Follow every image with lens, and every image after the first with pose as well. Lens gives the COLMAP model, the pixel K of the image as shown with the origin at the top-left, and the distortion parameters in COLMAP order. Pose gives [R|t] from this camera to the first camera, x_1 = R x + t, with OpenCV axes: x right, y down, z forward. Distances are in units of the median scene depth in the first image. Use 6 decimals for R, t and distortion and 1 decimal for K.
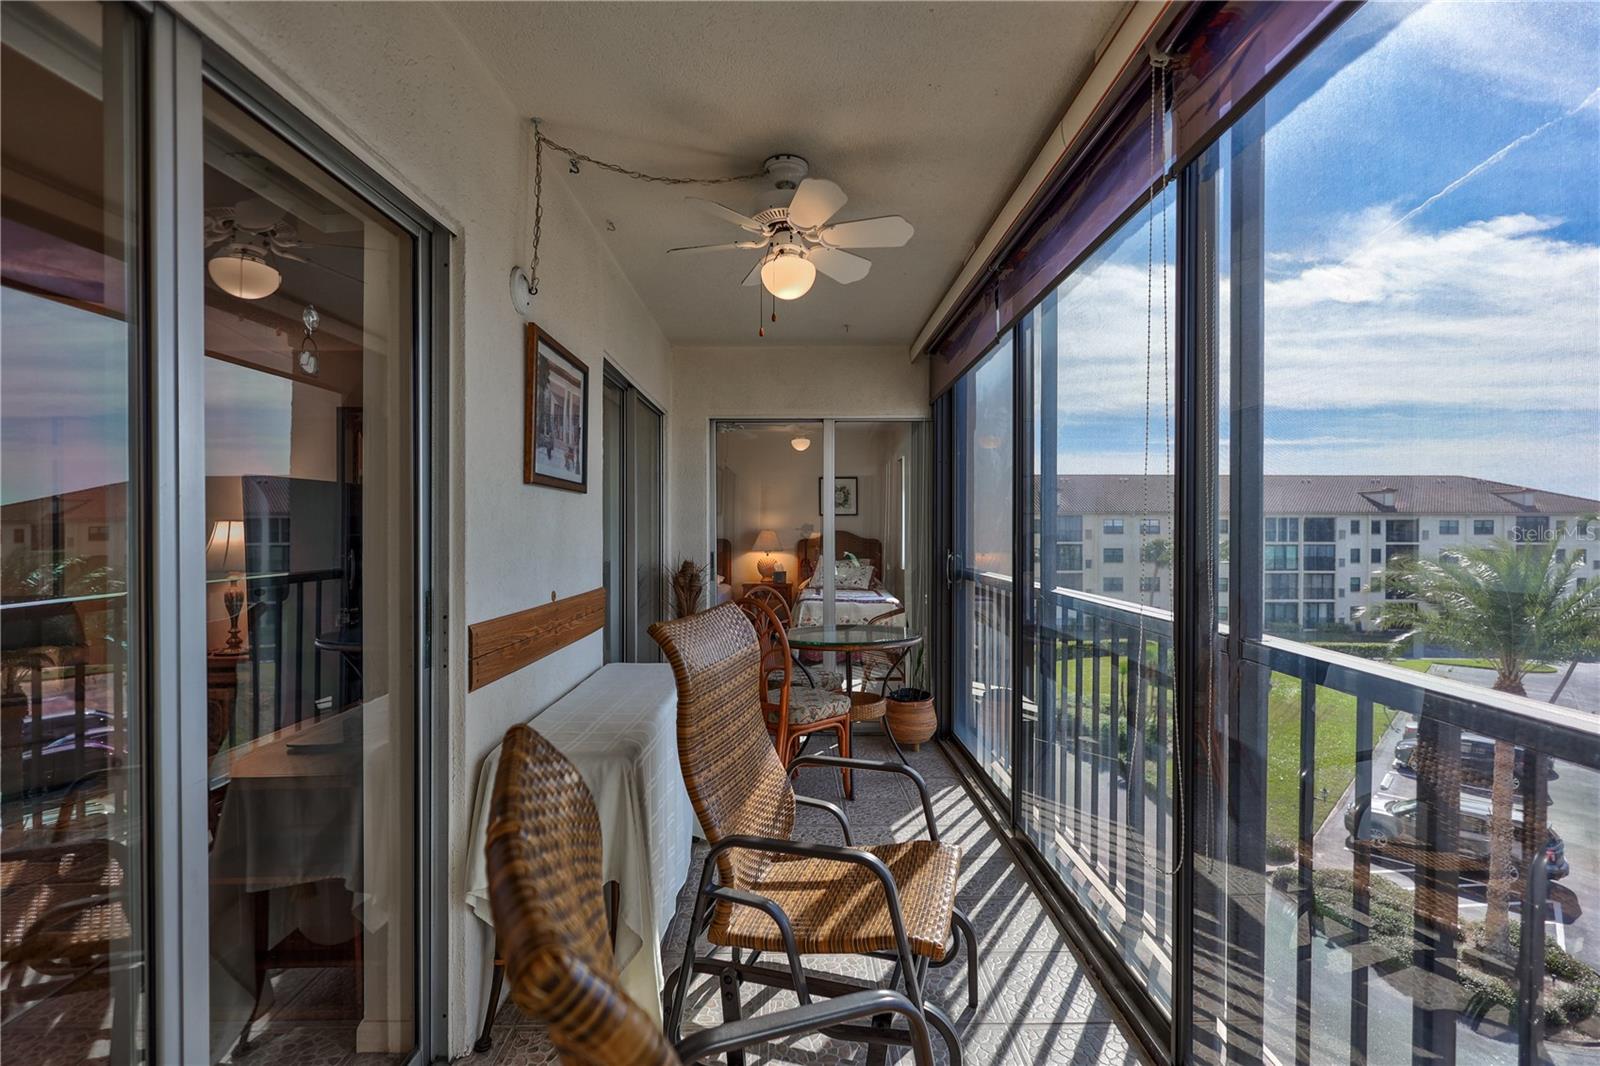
lens RADIAL K [[740.1, 0, 800.0], [0, 740.1, 533.0], [0, 0, 1]] dist [0.000812, -0.000689]
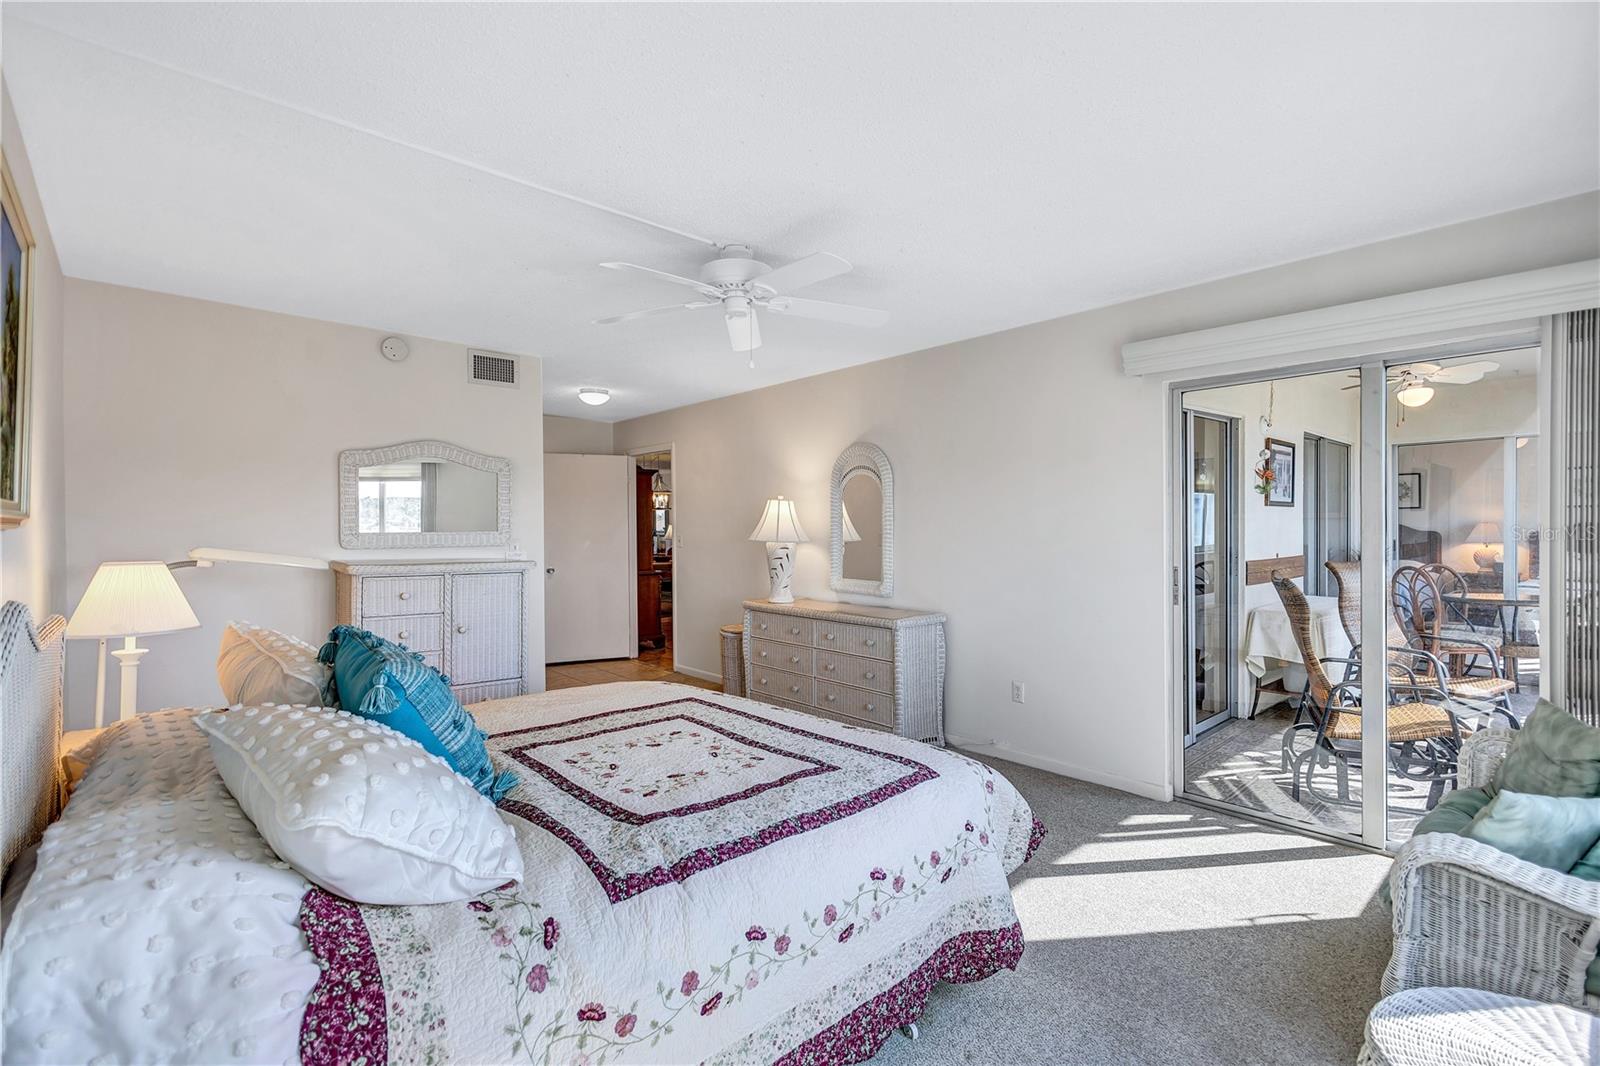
lens RADIAL K [[740.1, 0, 800.0], [0, 740.1, 533.0], [0, 0, 1]] dist [0.000812, -0.000689]
pose [[0.656061, 0.003597, -0.754699, 0.356371], [0.003561, 0.999963, 0.007861, -0.002947], [0.754699, -0.007845, 0.656024, -1.361568]]
